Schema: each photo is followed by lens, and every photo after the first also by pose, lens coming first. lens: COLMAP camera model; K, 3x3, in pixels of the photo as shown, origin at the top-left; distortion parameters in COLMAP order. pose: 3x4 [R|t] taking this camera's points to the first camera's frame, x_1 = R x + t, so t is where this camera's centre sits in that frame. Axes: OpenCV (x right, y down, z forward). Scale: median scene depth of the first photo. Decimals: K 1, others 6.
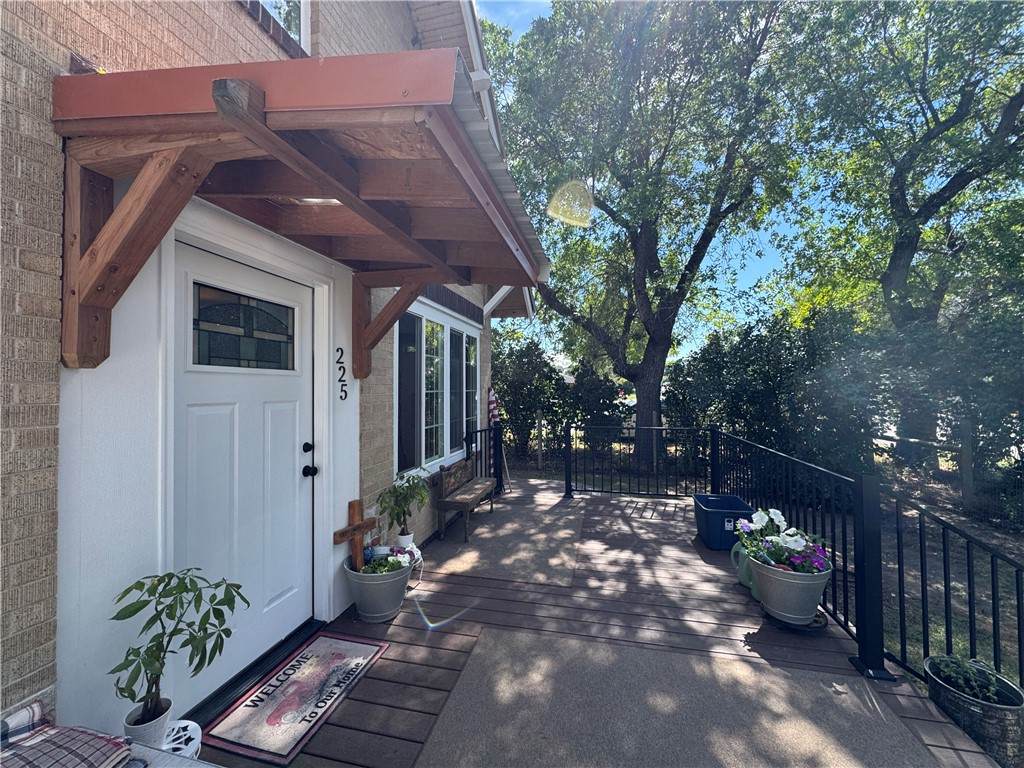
lens RADIAL K [[405.6, 0, 512.0], [0, 405.6, 384.0], [0, 0, 1]] dist [-0.000799, 0.000356]
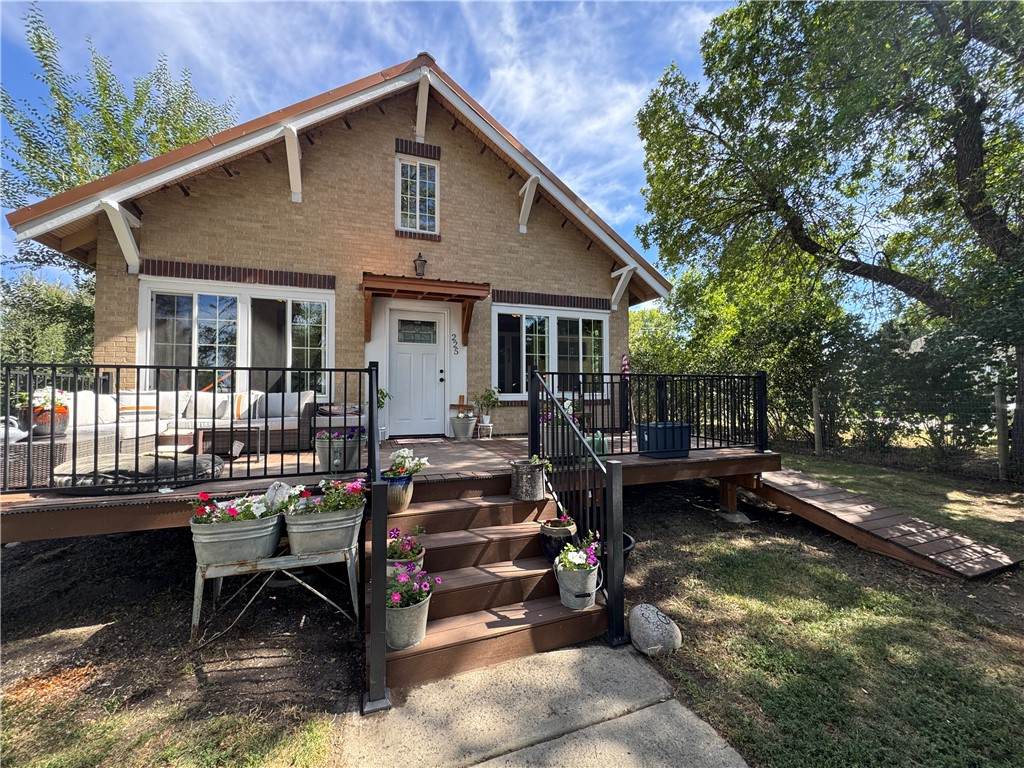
lens RADIAL K [[405.6, 0, 512.0], [0, 405.6, 384.0], [0, 0, 1]] dist [-0.000799, 0.000356]
pose [[0.549802, -0.013994, -0.835178, 2.069776], [0.013003, 0.999882, -0.008194, 0.270338], [0.835194, -0.006355, 0.549919, -0.126771]]
